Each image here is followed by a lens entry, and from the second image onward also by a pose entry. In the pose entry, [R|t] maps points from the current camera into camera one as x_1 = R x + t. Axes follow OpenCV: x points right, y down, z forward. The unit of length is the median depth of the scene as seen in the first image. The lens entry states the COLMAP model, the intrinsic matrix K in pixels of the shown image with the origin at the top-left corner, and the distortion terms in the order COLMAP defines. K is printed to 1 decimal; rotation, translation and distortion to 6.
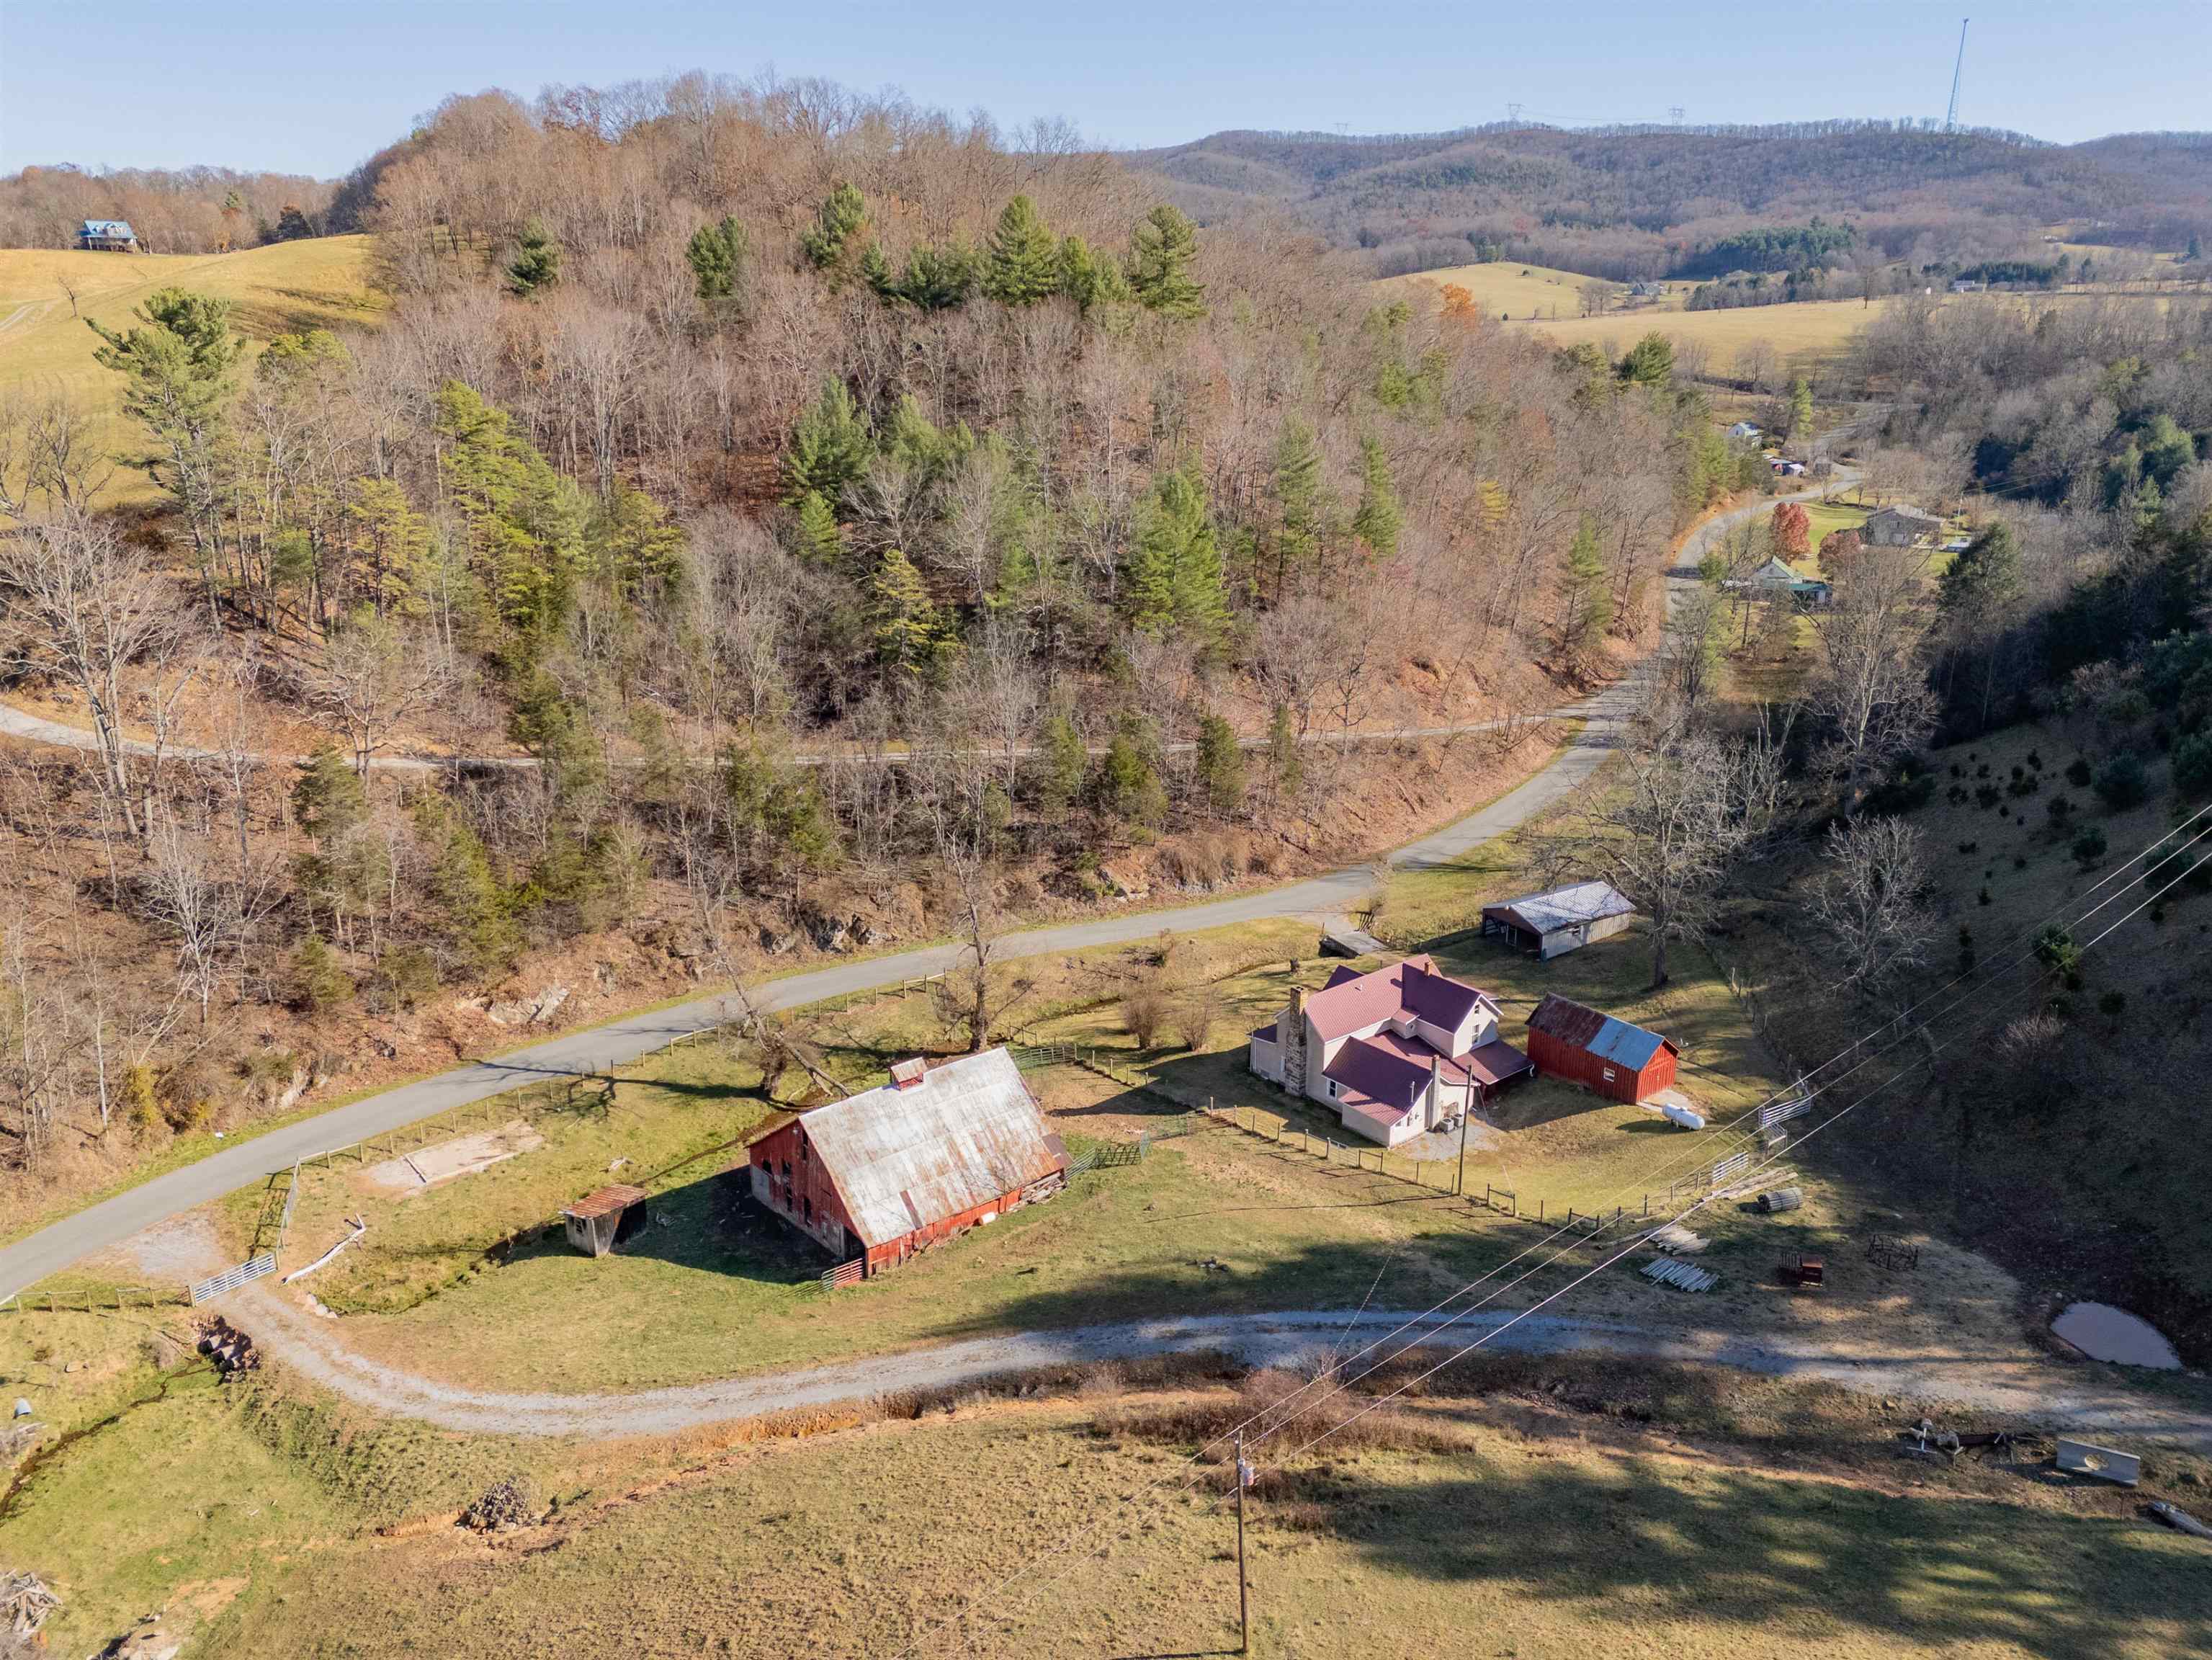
lens RADIAL K [[1616.7, 0, 1128.8], [0, 1616.7, 849.6], [0, 0, 1]] dist [0.087367, -0.081071]
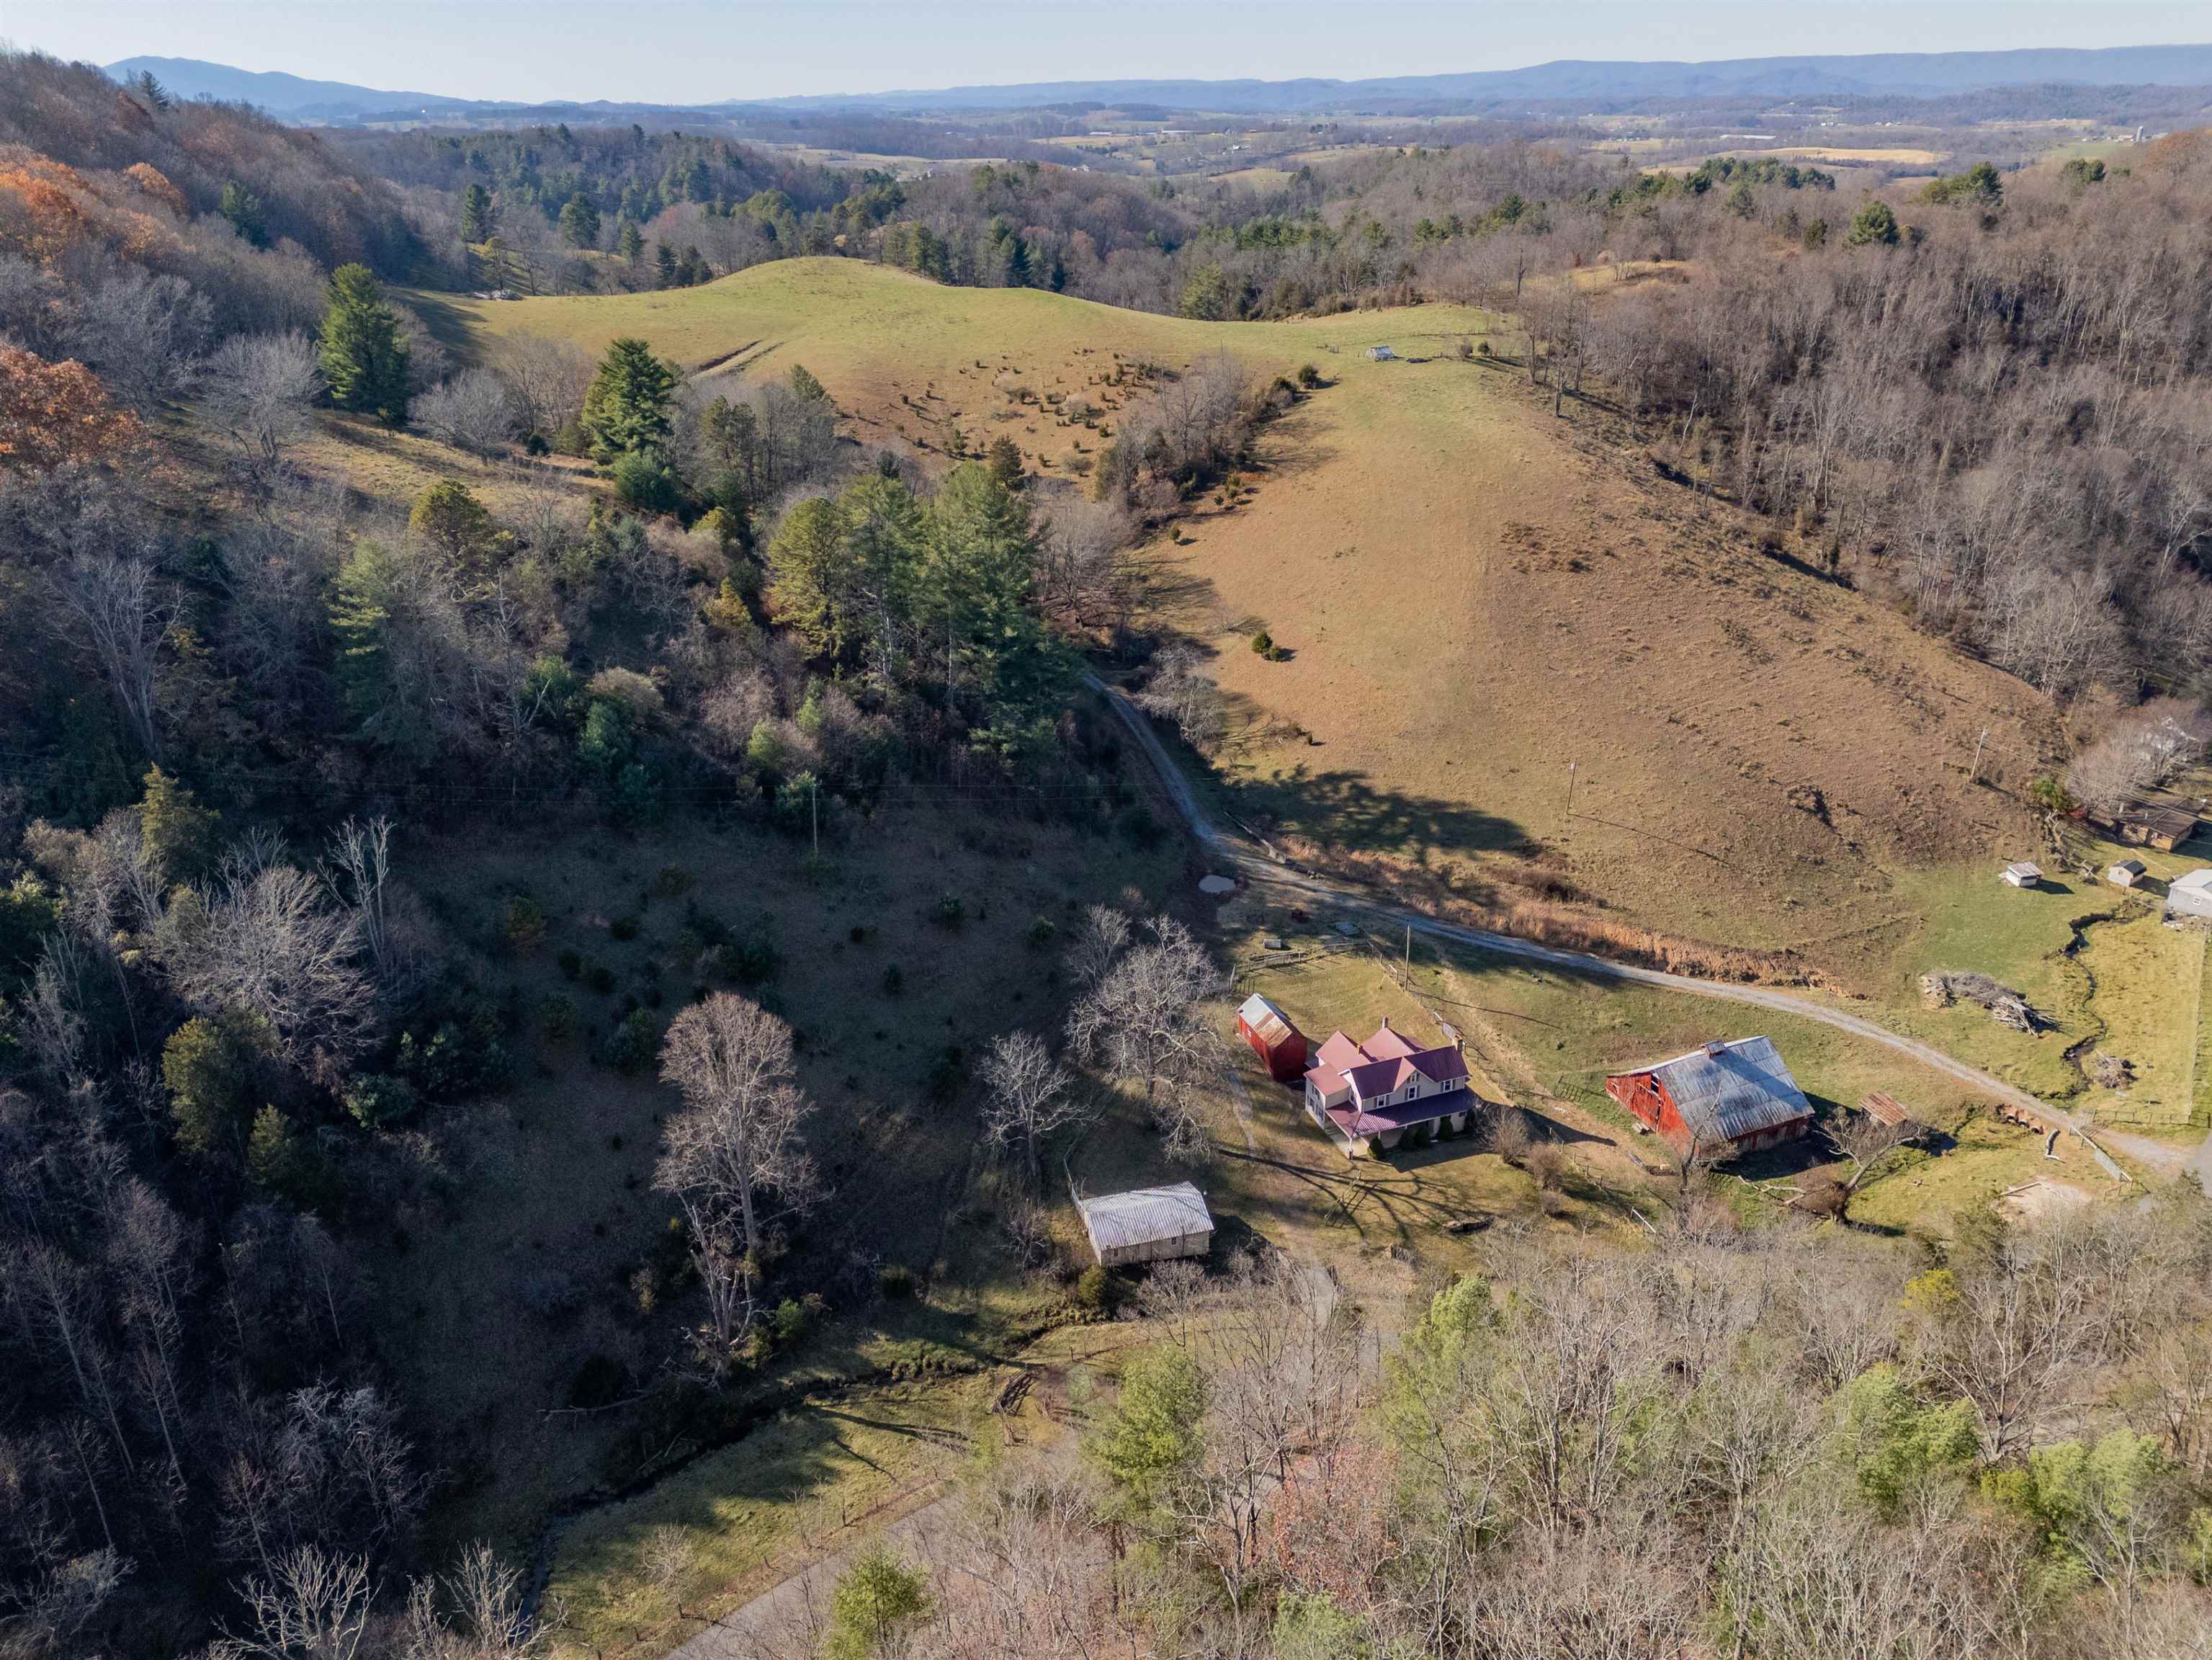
lens RADIAL K [[1616.7, 0, 1110.1], [0, 1616.7, 826.4], [0, 0, 1]] dist [0.087367, -0.081071]
pose [[-0.956030, -0.106950, 0.273071, 0.020648], [0.104735, 0.745212, 0.658551, -1.174738], [-0.273928, 0.658195, -0.701244, 2.130500]]
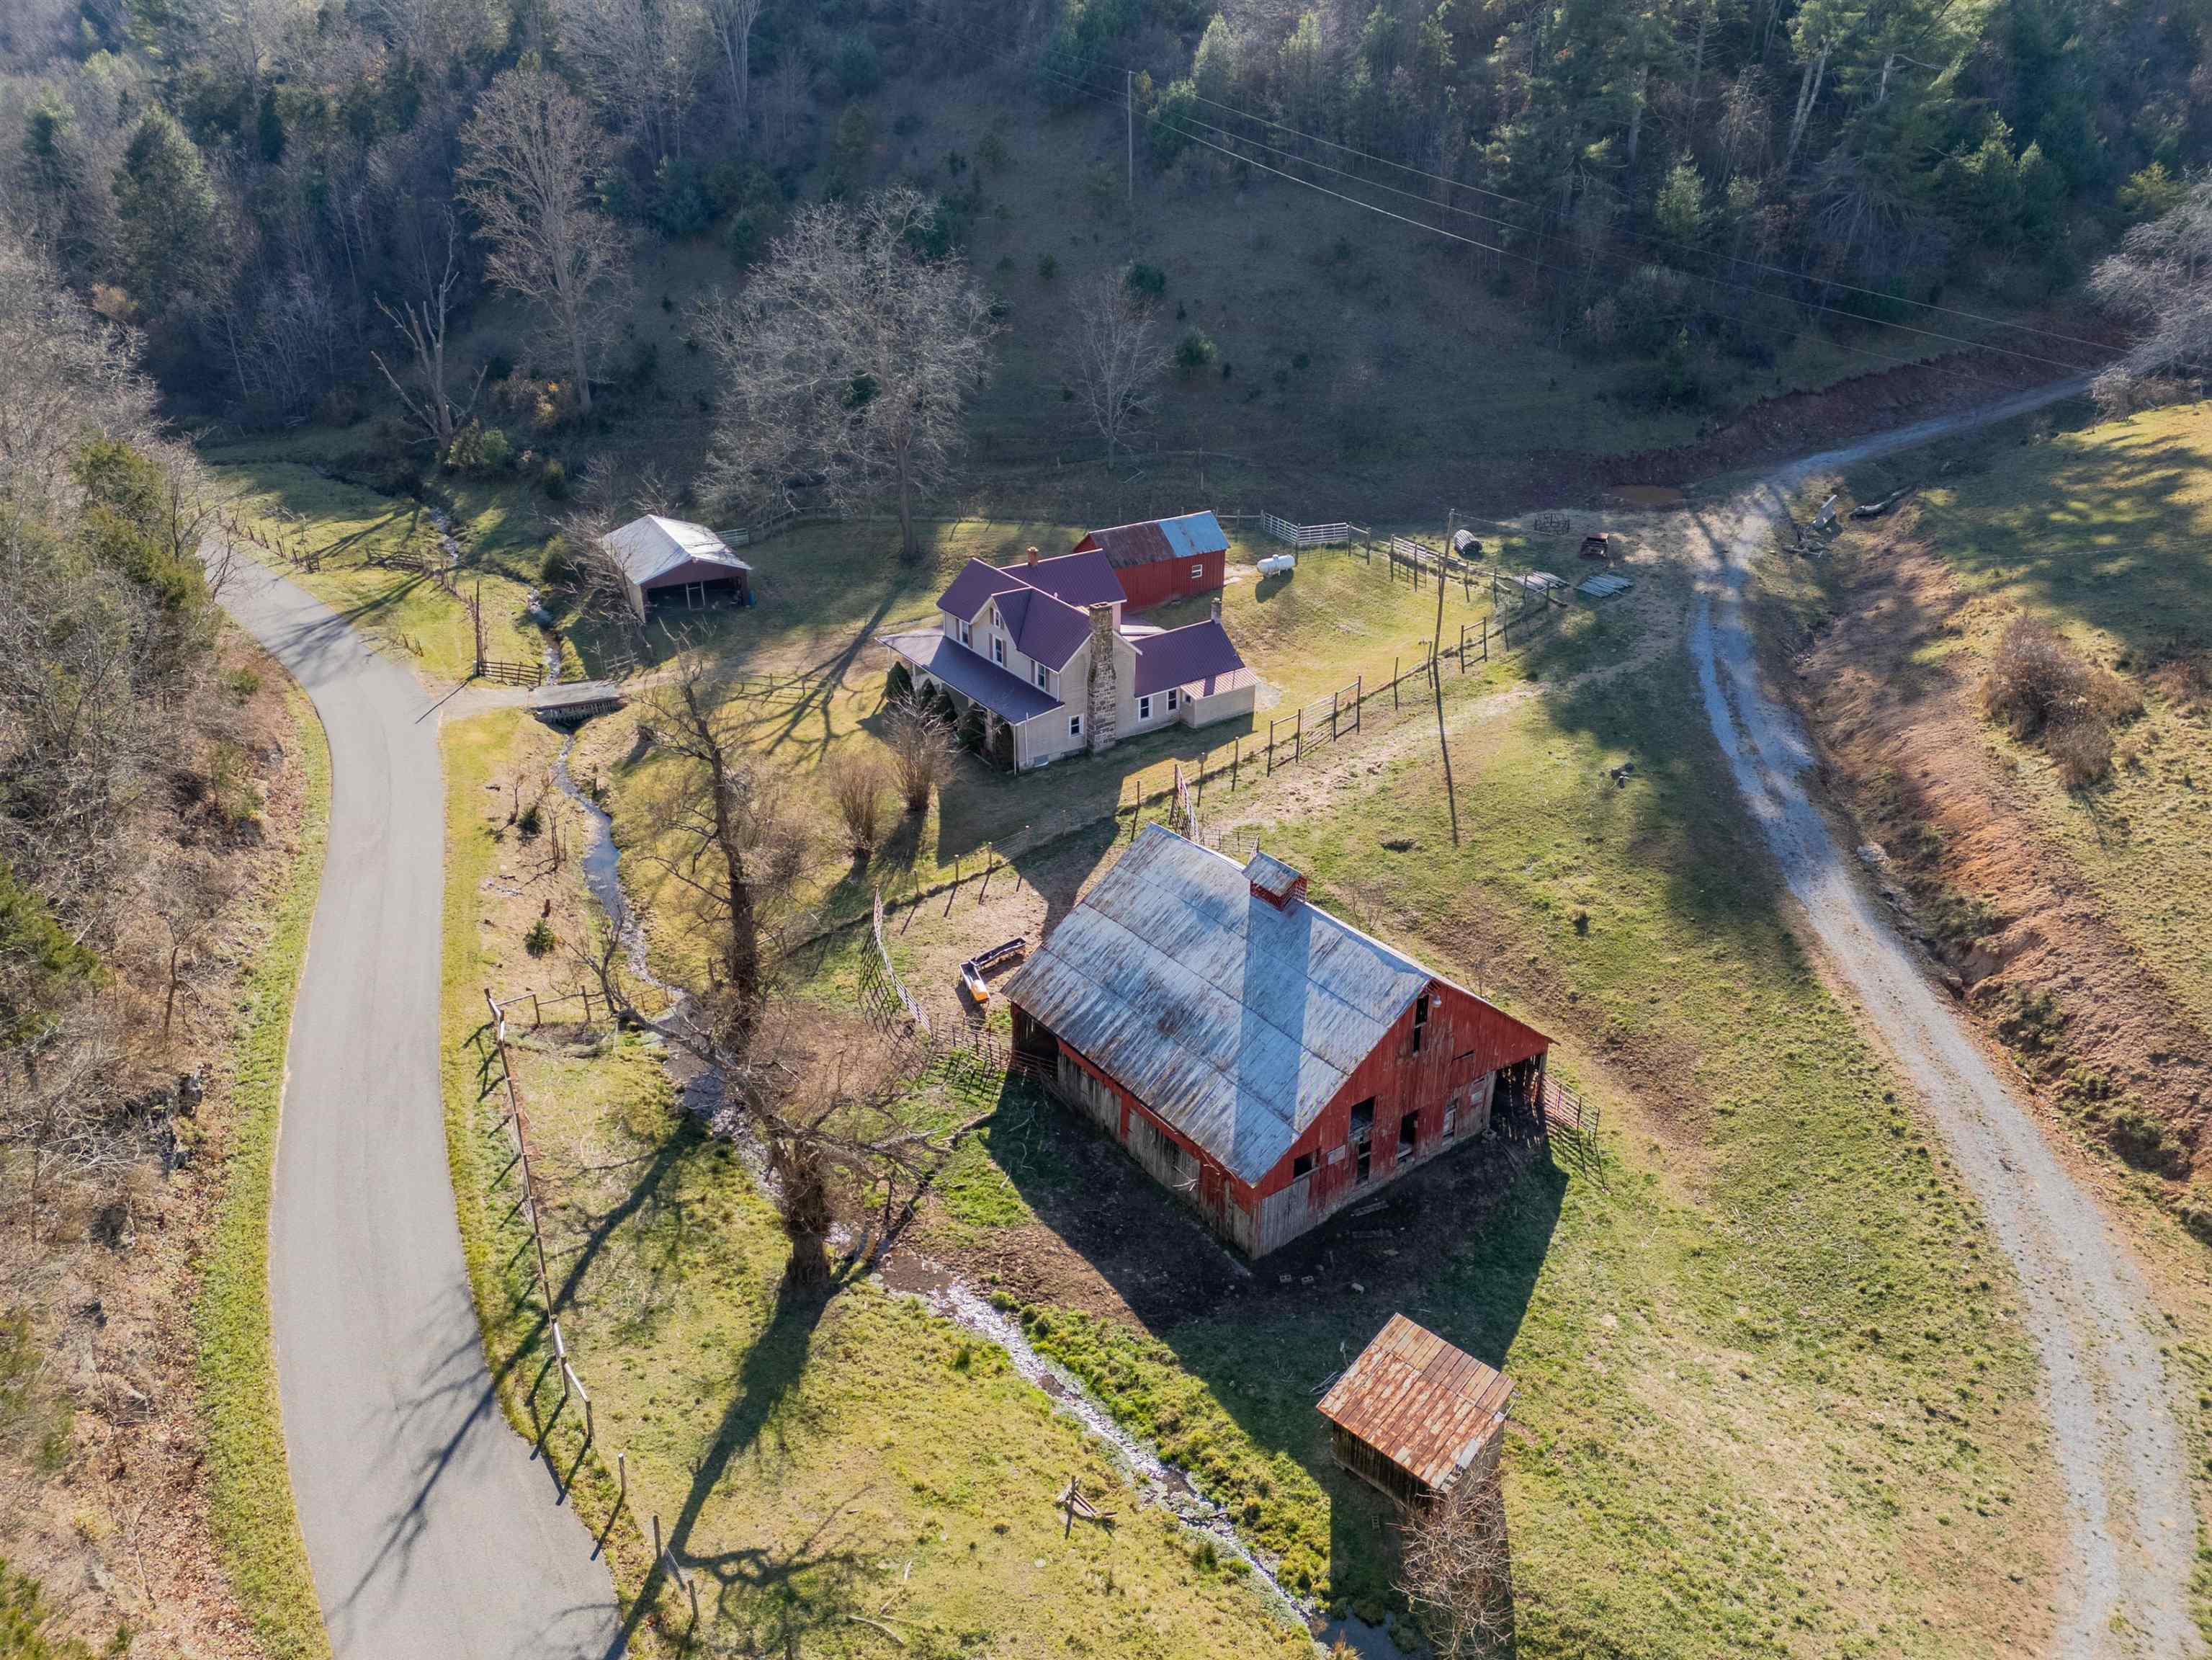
lens RADIAL K [[1616.7, 0, 1109.4], [0, 1616.7, 825.3], [0, 0, 1]] dist [0.087367, -0.081071]
pose [[0.082329, -0.431905, 0.898153, -0.631518], [0.315631, 0.866122, 0.387569, -0.118740], [-0.945304, 0.251577, 0.207630, 0.896764]]
